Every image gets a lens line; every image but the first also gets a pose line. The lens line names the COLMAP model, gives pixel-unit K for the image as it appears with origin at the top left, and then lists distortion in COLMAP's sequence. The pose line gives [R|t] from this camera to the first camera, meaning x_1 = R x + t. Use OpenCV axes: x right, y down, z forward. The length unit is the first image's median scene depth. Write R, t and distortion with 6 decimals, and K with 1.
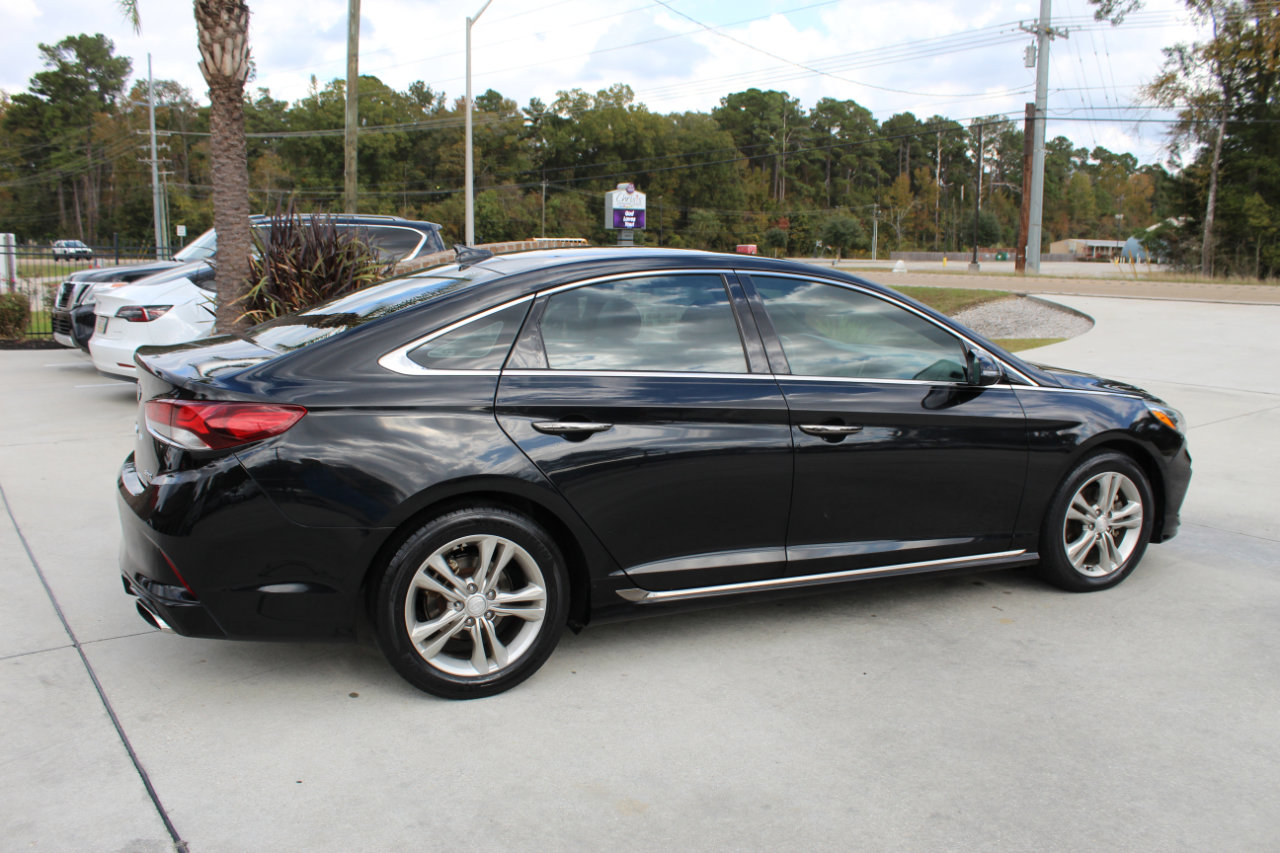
lens RADIAL K [[1074.2, 0, 644.9], [0, 1074.2, 434.5], [0, 0, 1]] dist [-0.161825, 0.145626]
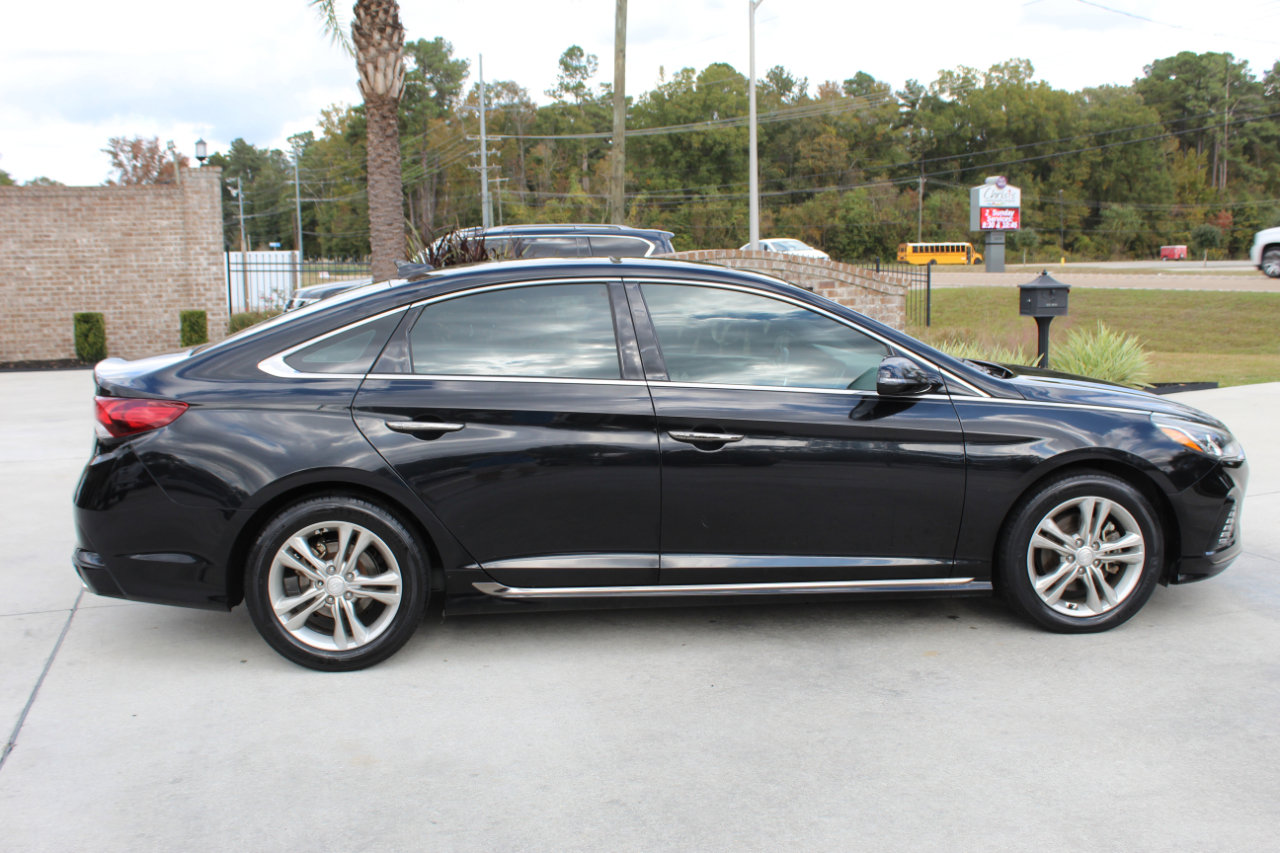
lens RADIAL K [[1253.6, 0, 644.7], [0, 1253.6, 428.4], [0, 0, 1]] dist [-0.087762, 0.000000]
pose [[0.948619, 0.015753, -0.316028, 0.038269], [-0.027215, 0.999121, -0.031888, 0.002045], [0.315248, 0.038850, 0.948214, -0.009118]]
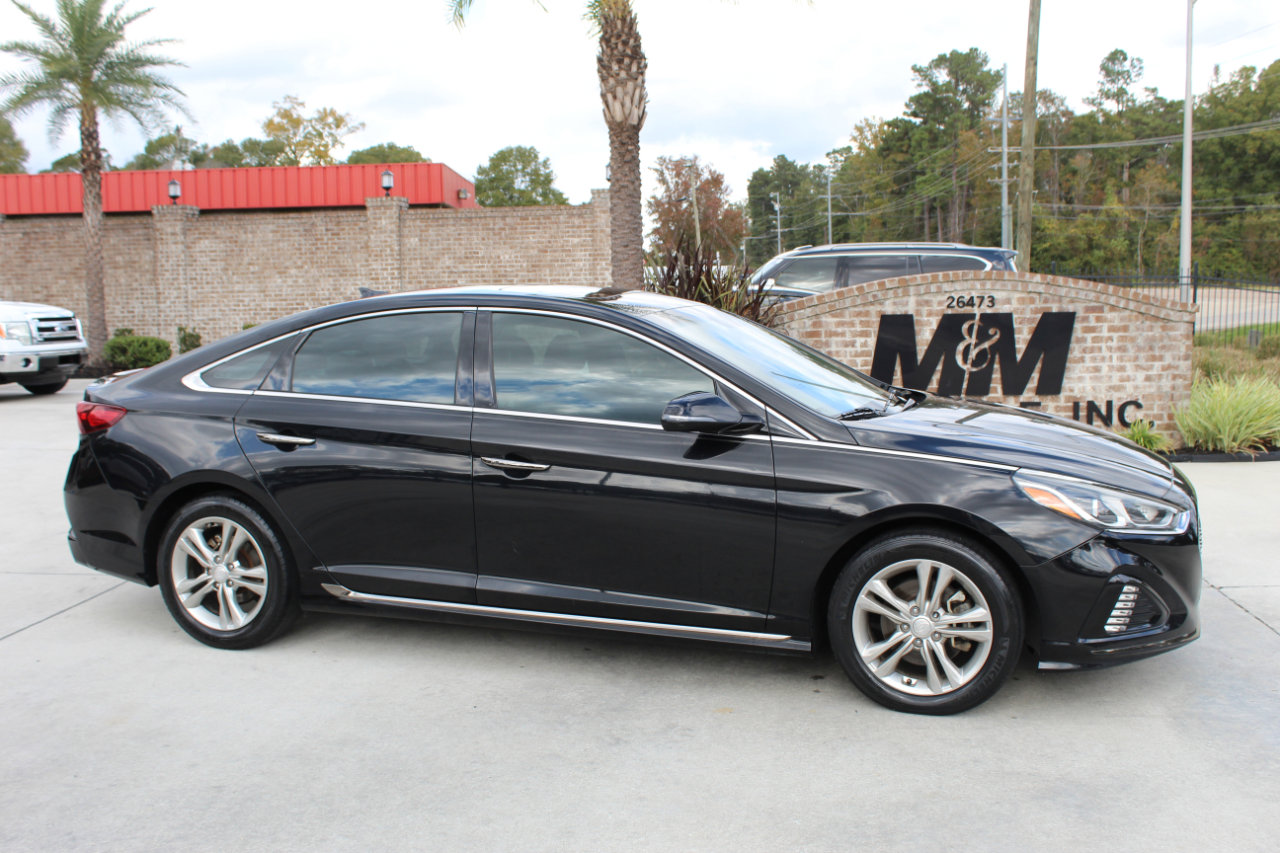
lens RADIAL K [[1253.6, 0, 646.5], [0, 1253.6, 433.9], [0, 0, 1]] dist [-0.087762, 0.000000]
pose [[0.733417, 0.059591, -0.677162, 0.083332], [-0.092116, 0.995674, -0.012148, -0.002374], [0.673509, 0.071287, 0.735734, 0.016874]]
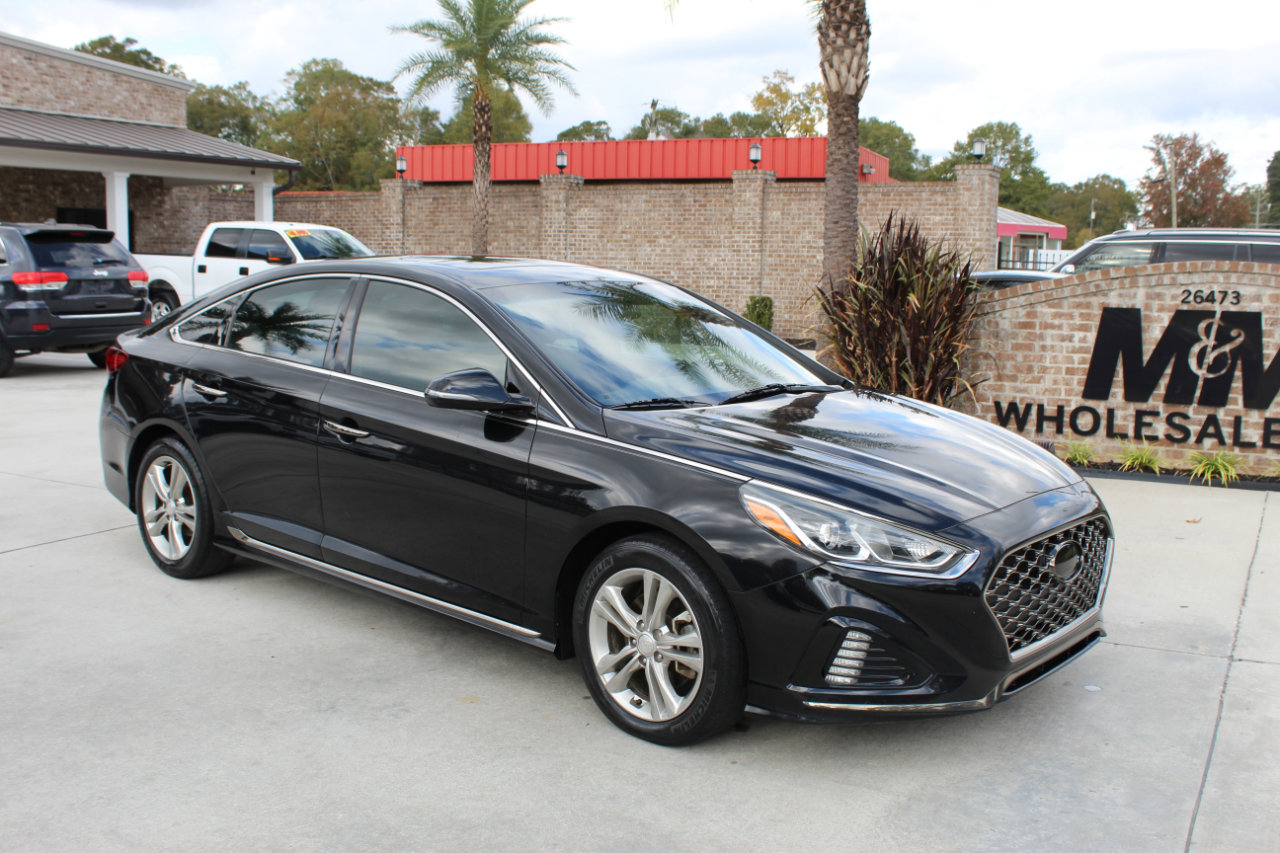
lens RADIAL K [[1253.6, 0, 648.2], [0, 1253.6, 431.2], [0, 0, 1]] dist [-0.087762, 0.000000]
pose [[0.424029, 0.120209, -0.897636, 0.107808], [-0.165046, 0.984811, 0.053918, -0.009053], [0.890483, 0.125288, 0.437428, 0.057722]]
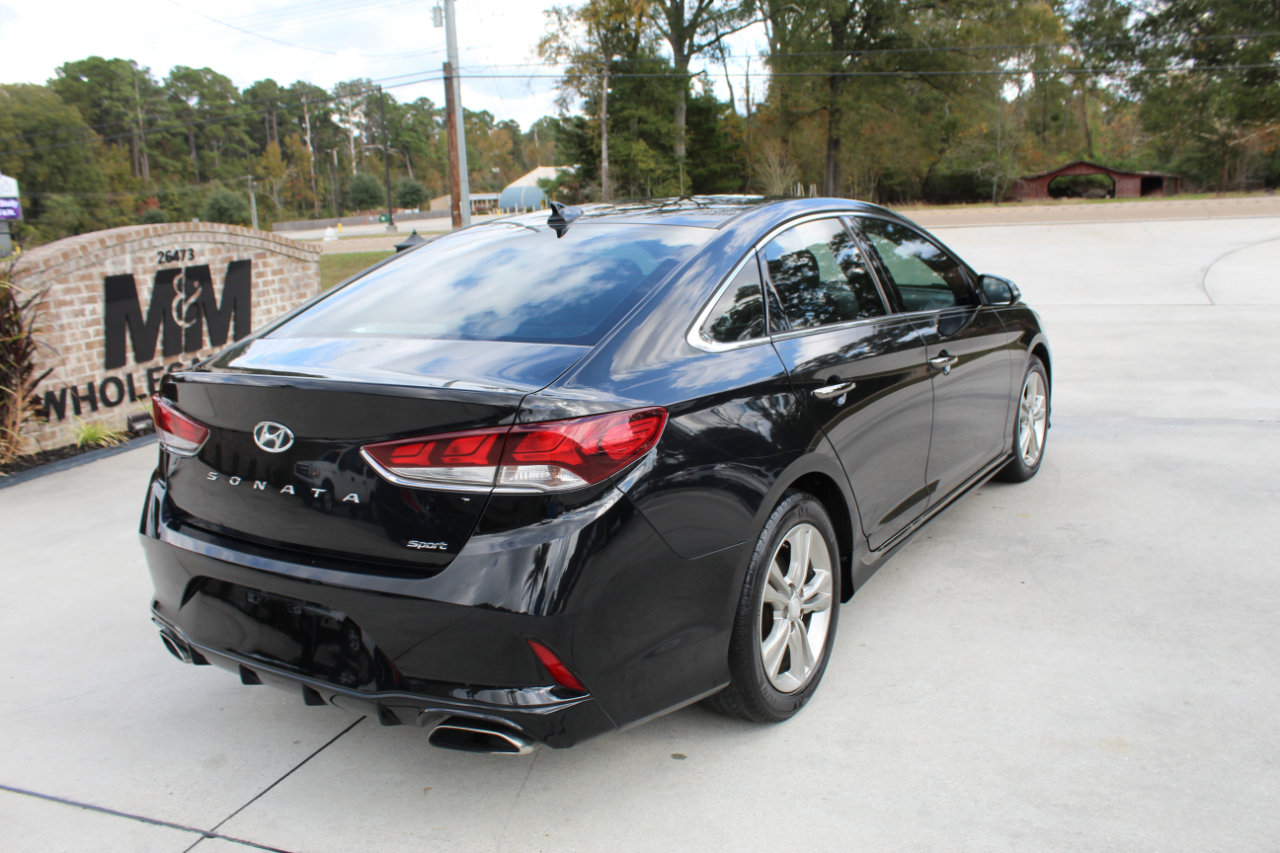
lens RADIAL K [[1083.9, 0, 645.1], [0, 1083.9, 413.2], [0, 0, 1]] dist [-0.160435, 0.146877]
pose [[0.839778, -0.157974, 0.519439, -0.047884], [0.152954, 0.986820, 0.052835, -0.004220], [-0.520939, 0.035081, 0.852873, 0.021387]]
